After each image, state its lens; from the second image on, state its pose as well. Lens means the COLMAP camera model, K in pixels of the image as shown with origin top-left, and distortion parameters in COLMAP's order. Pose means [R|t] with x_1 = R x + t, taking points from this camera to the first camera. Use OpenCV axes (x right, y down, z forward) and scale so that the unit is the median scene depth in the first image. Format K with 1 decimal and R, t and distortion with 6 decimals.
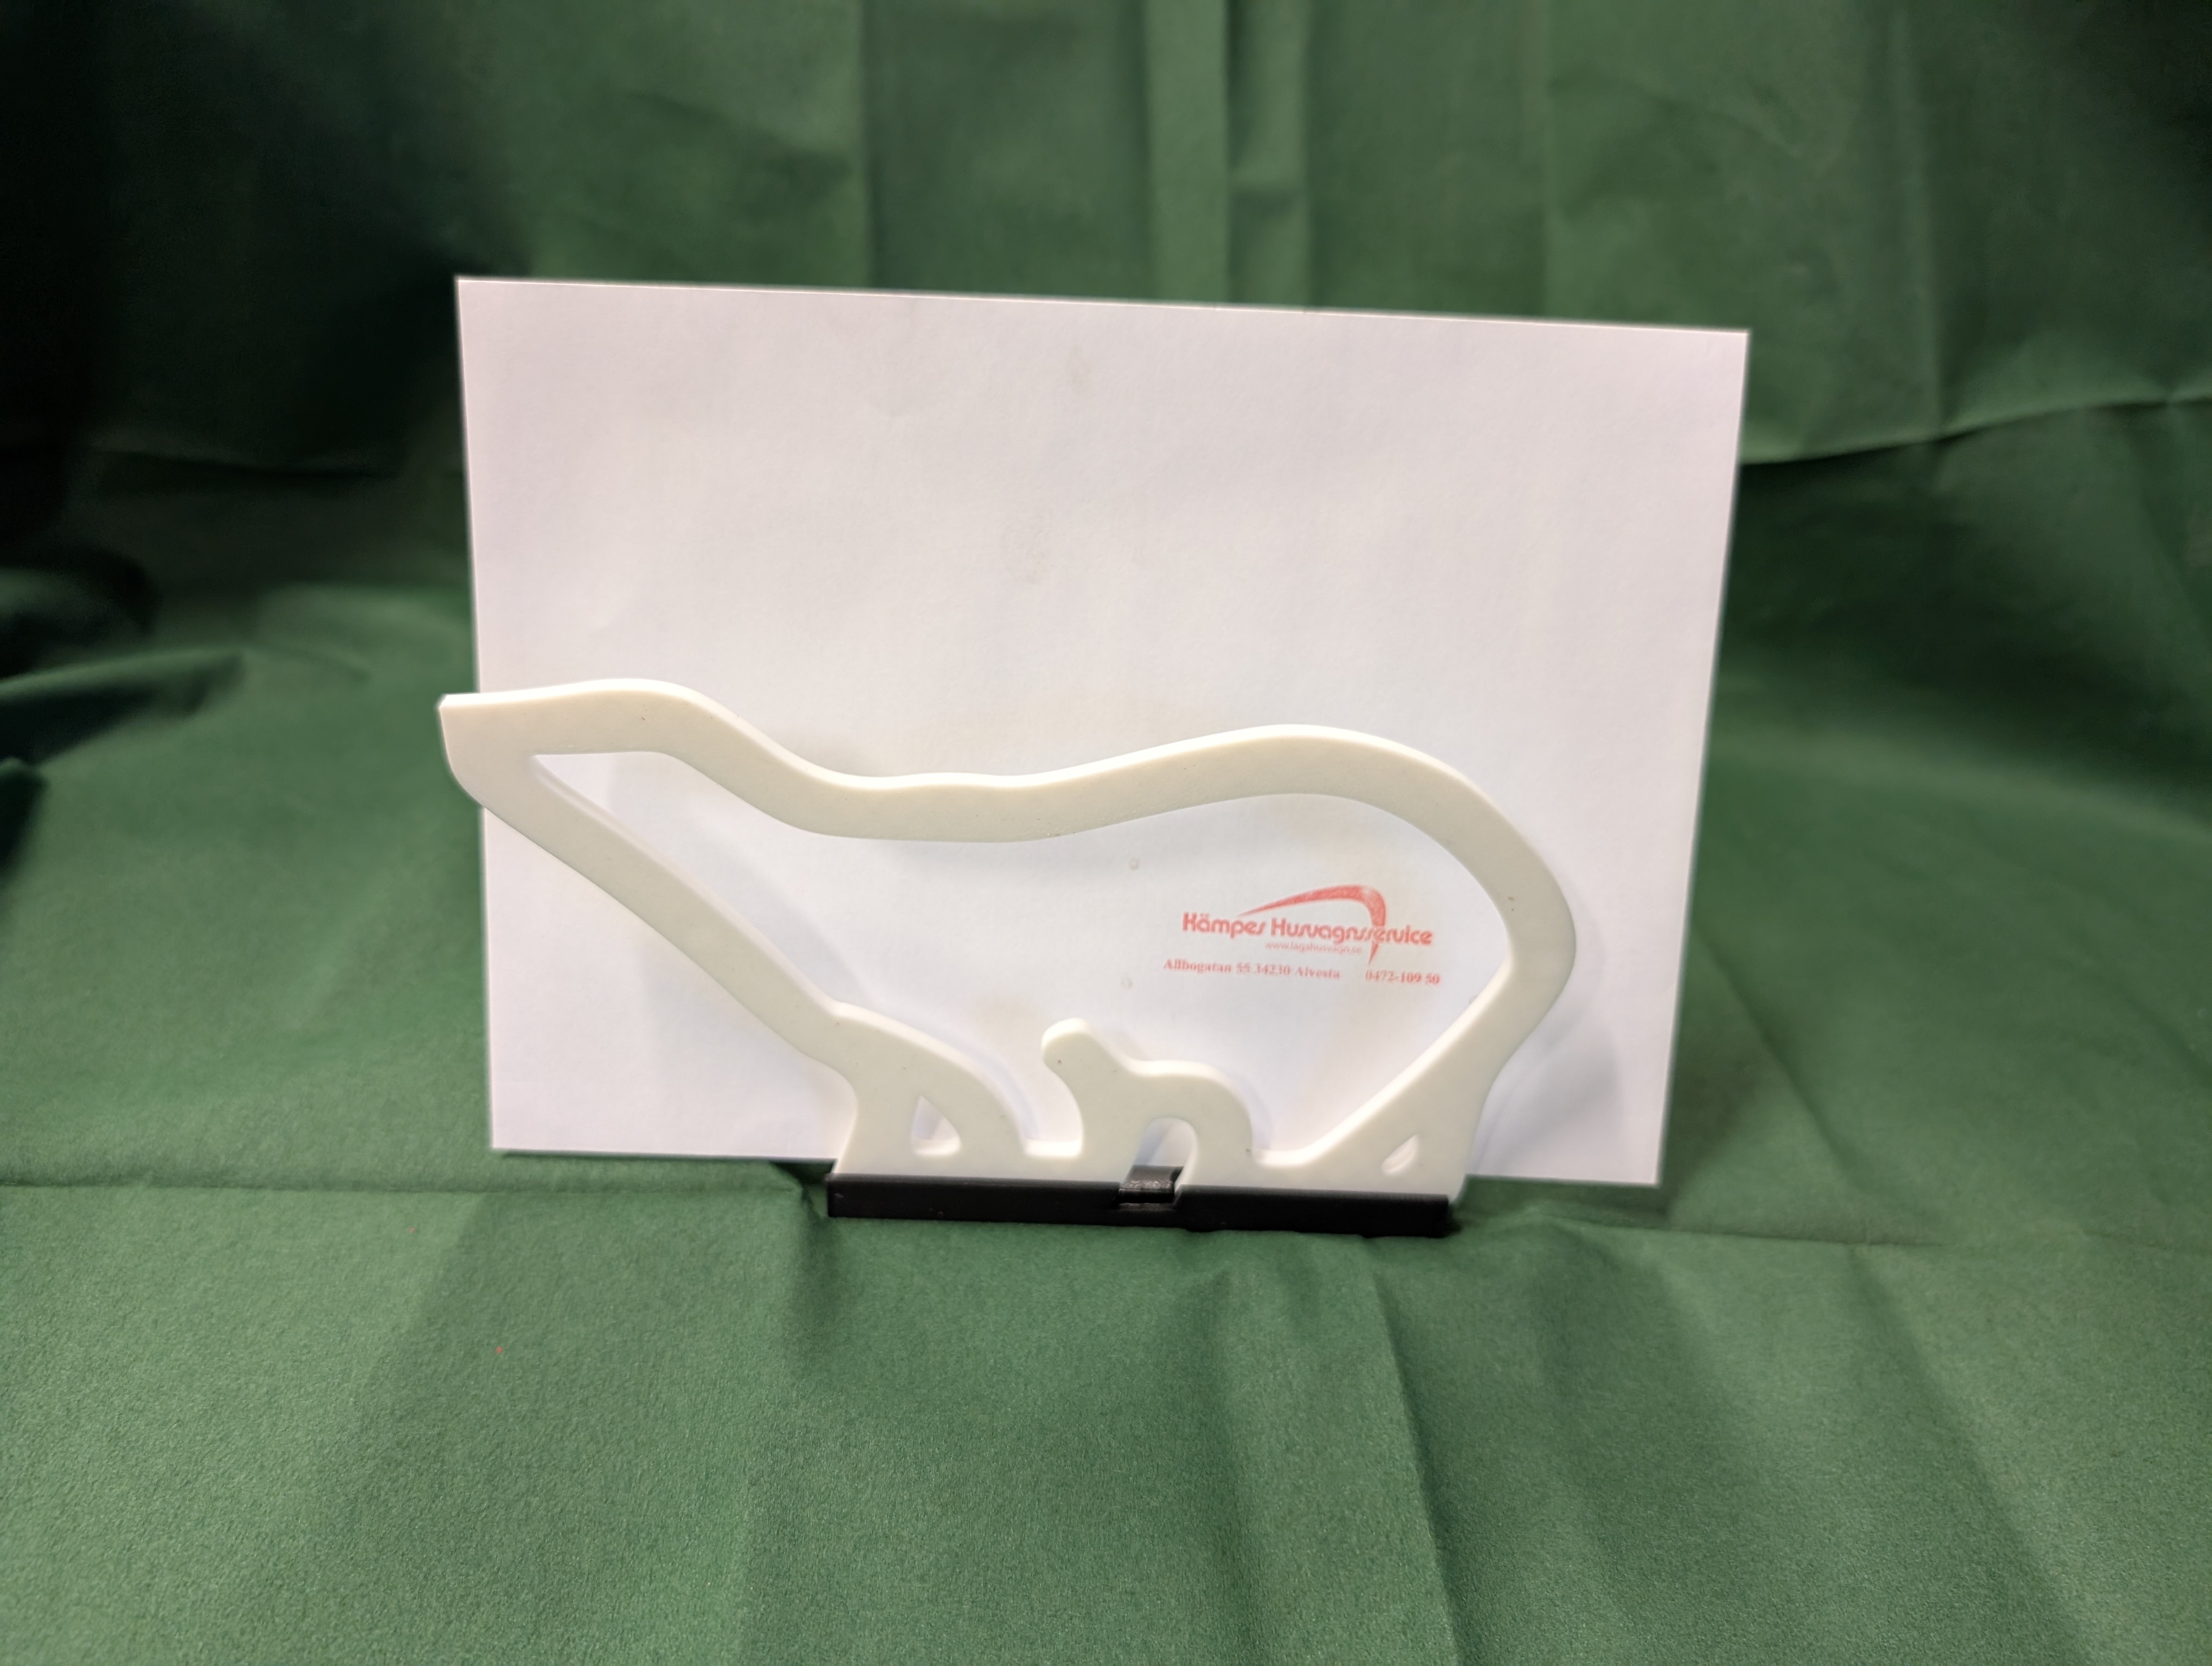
lens RADIAL K [[1692.2, 0, 1042.3], [0, 1692.2, 866.9], [0, 0, 1]] dist [-0.017782, 0.006877]
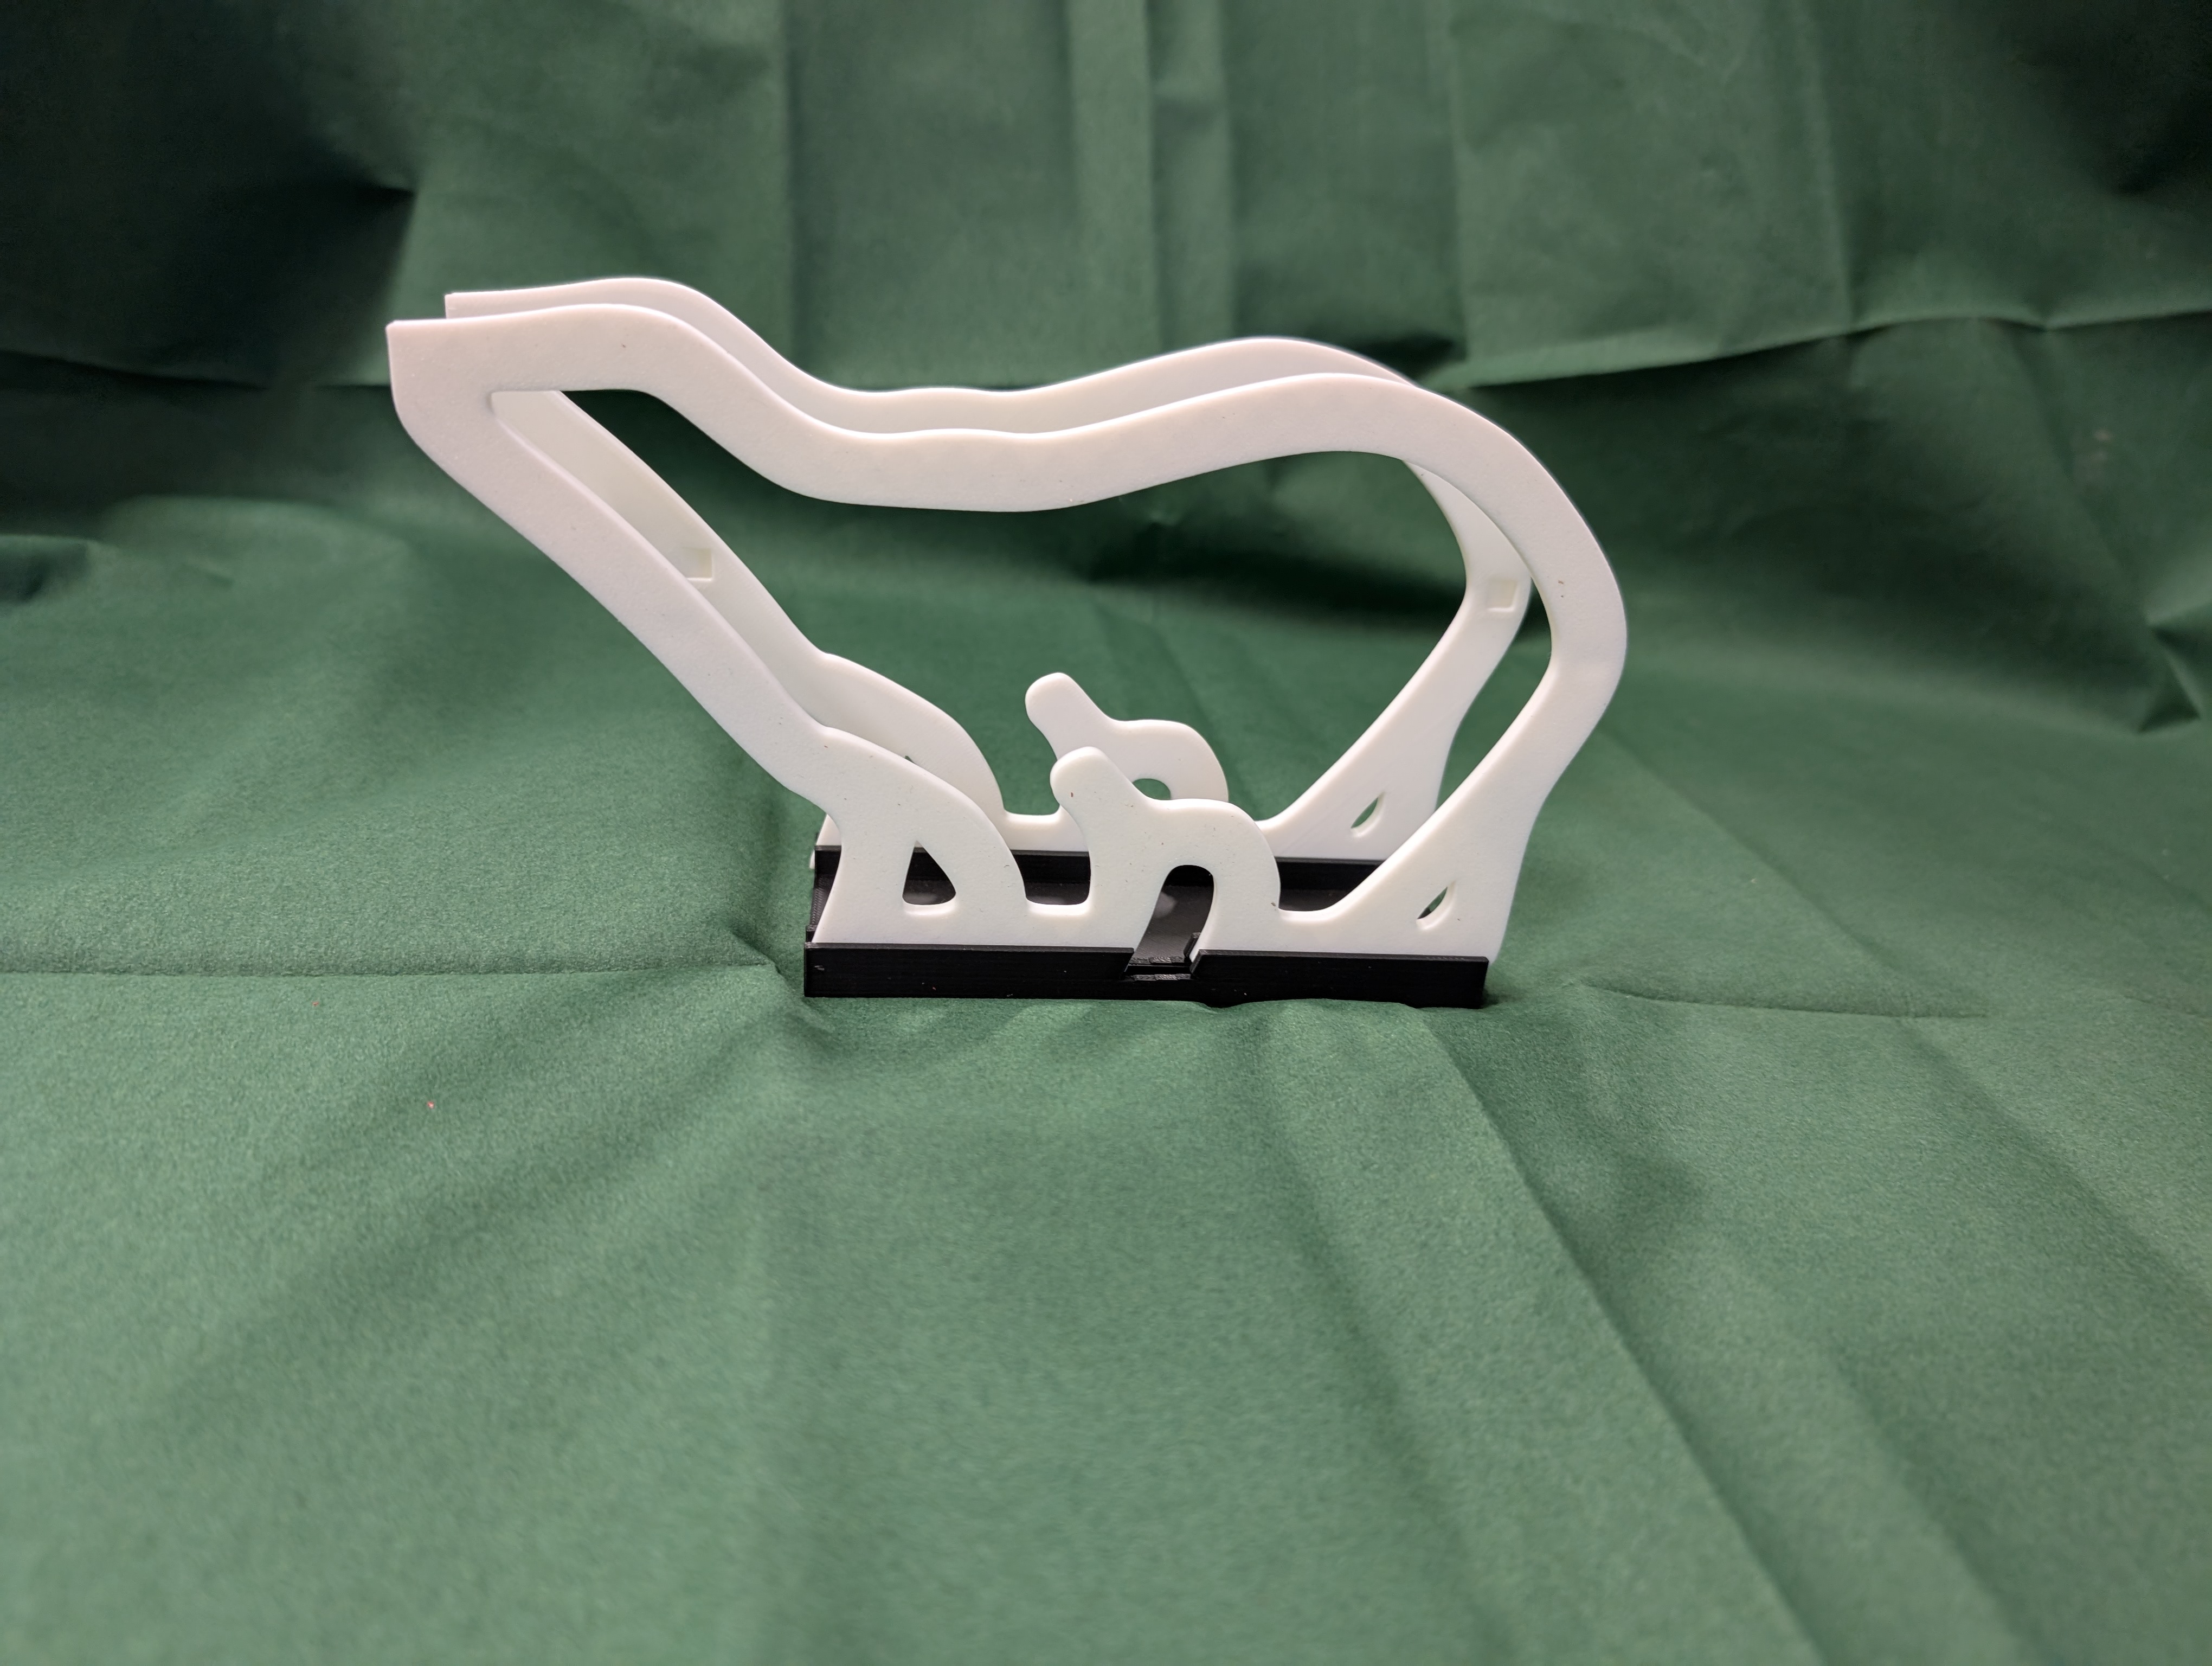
lens RADIAL K [[1692.2, 0, 1042.3], [0, 1692.2, 866.9], [0, 0, 1]] dist [-0.017782, 0.006877]
pose [[0.994057, -0.009467, 0.108446, -0.116115], [0.022433, 0.992643, -0.118978, 0.292534], [-0.106522, 0.120704, 0.986957, 0.132587]]
